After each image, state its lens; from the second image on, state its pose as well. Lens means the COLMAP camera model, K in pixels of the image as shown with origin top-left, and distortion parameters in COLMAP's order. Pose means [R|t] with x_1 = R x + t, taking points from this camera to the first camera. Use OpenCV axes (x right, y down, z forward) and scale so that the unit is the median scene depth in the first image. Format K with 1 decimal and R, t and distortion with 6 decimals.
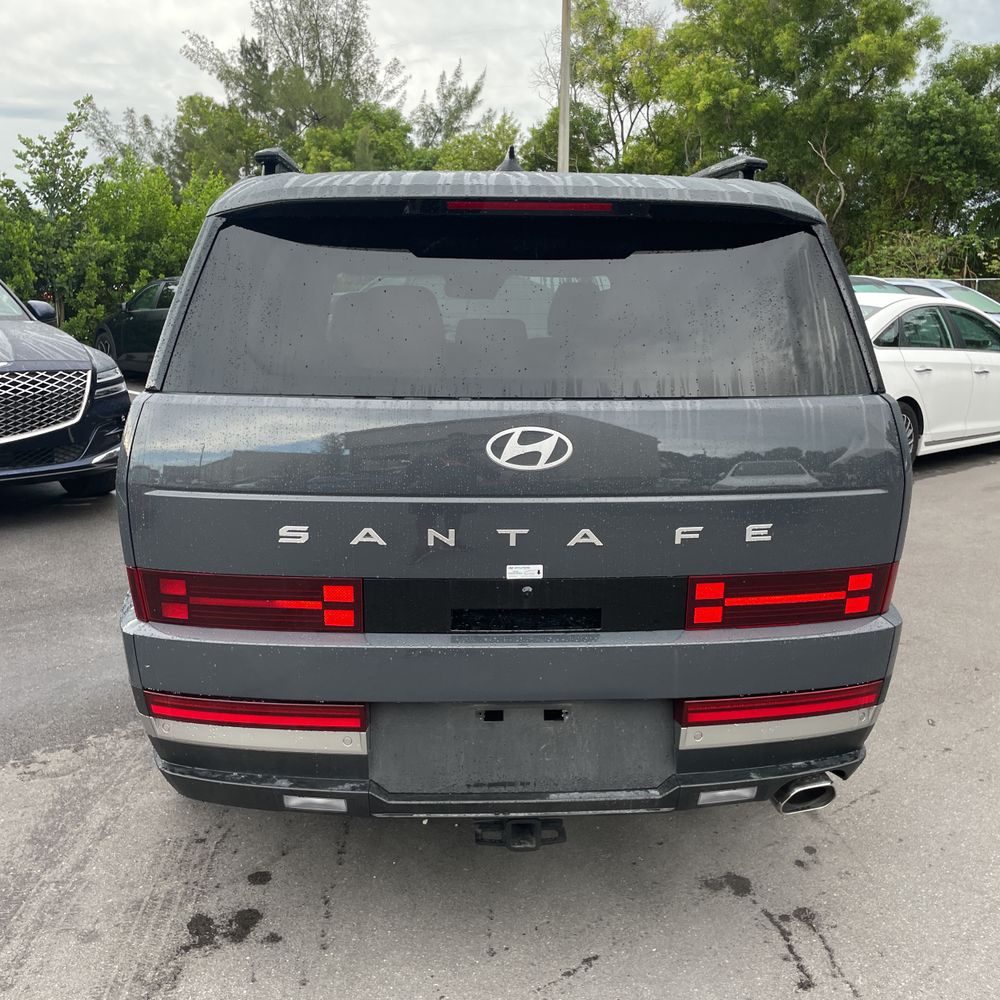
lens RADIAL K [[1024.0, 0, 499.0], [0, 1024.0, 489.6], [0, 0, 1]] dist [0.098339, -0.137394]
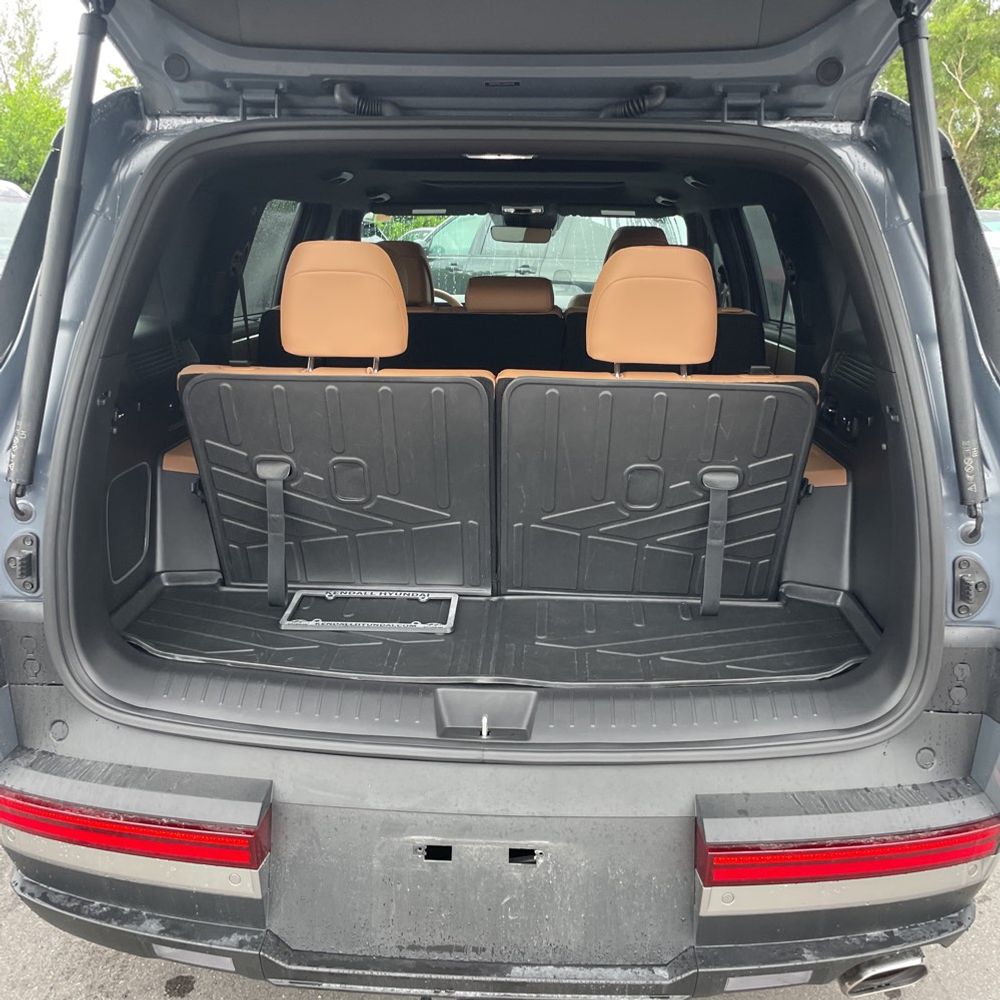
lens RADIAL K [[1024.0, 0, 499.0], [0, 1024.0, 489.6], [0, 0, 1]] dist [0.098339, -0.137394]
pose [[0.994915, 0.029126, -0.096416, 0.099259], [-0.023181, 0.997793, 0.062217, -0.078062], [0.098016, -0.059666, 0.993395, 0.306136]]
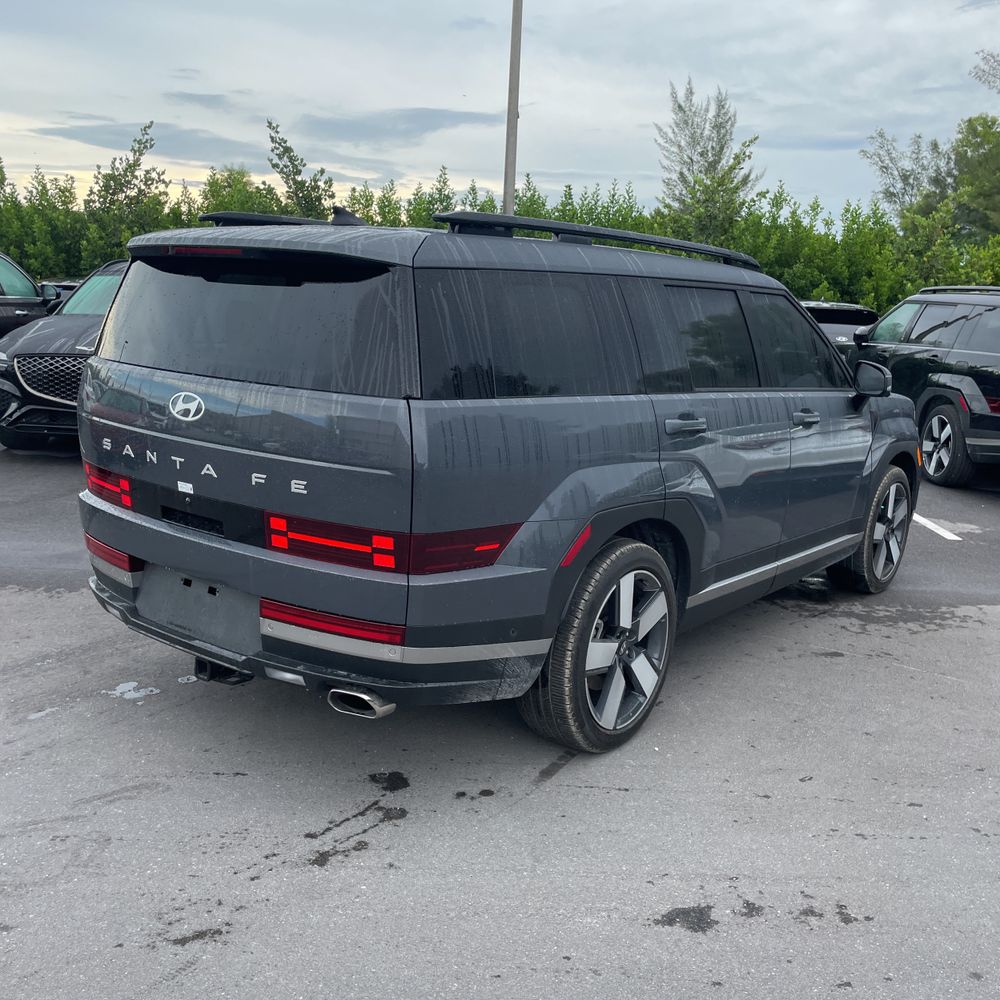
lens RADIAL K [[1028.5, 0, 498.7], [0, 1028.5, 478.7], [0, 0, 1]] dist [0.018855, 0.004770]
pose [[0.754664, 0.143171, -0.640300, 1.301876], [-0.162548, 0.986276, 0.028950, -0.050661], [0.635657, 0.082232, 0.767579, 0.111633]]
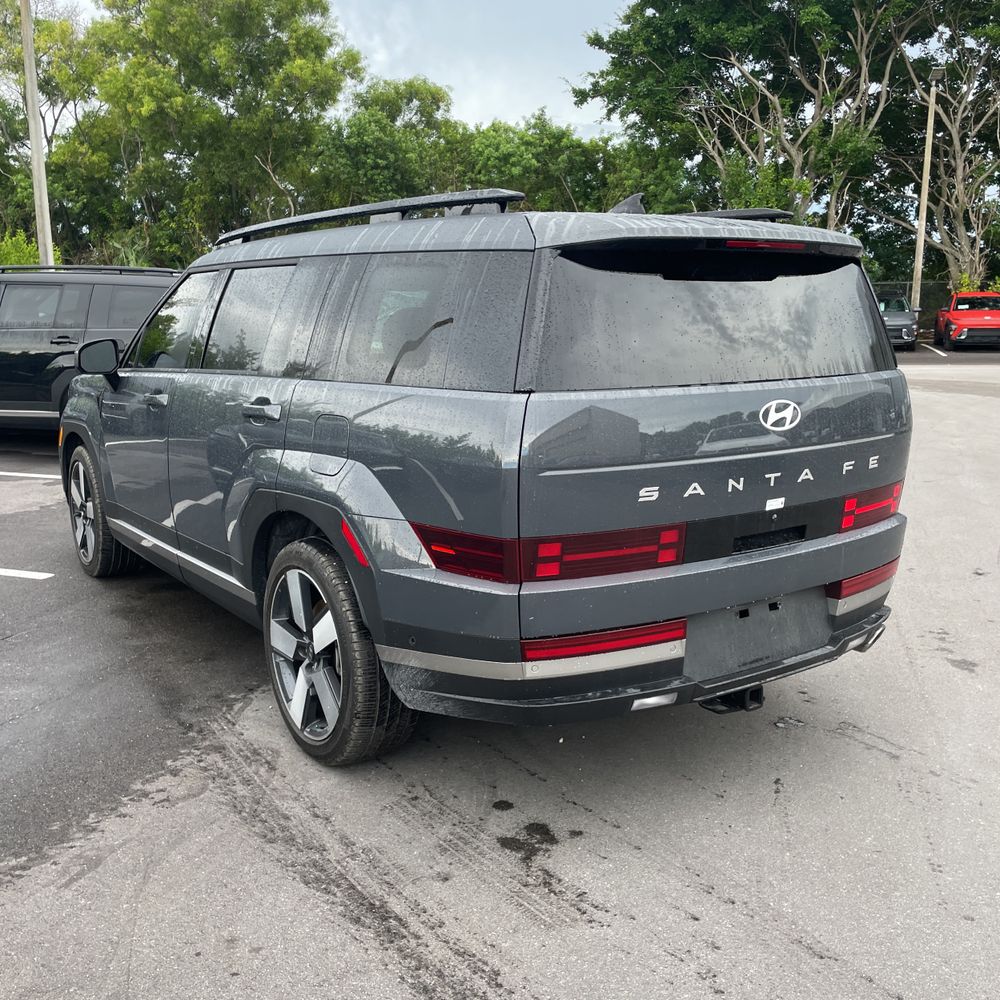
lens RADIAL K [[1024.0, 0, 499.0], [0, 1024.0, 489.6], [0, 0, 1]] dist [0.098339, -0.137394]
pose [[0.850246, -0.102195, 0.516370, -0.982821], [0.105959, 0.994121, 0.022277, -0.010340], [-0.515611, 0.035773, 0.856076, -0.016196]]
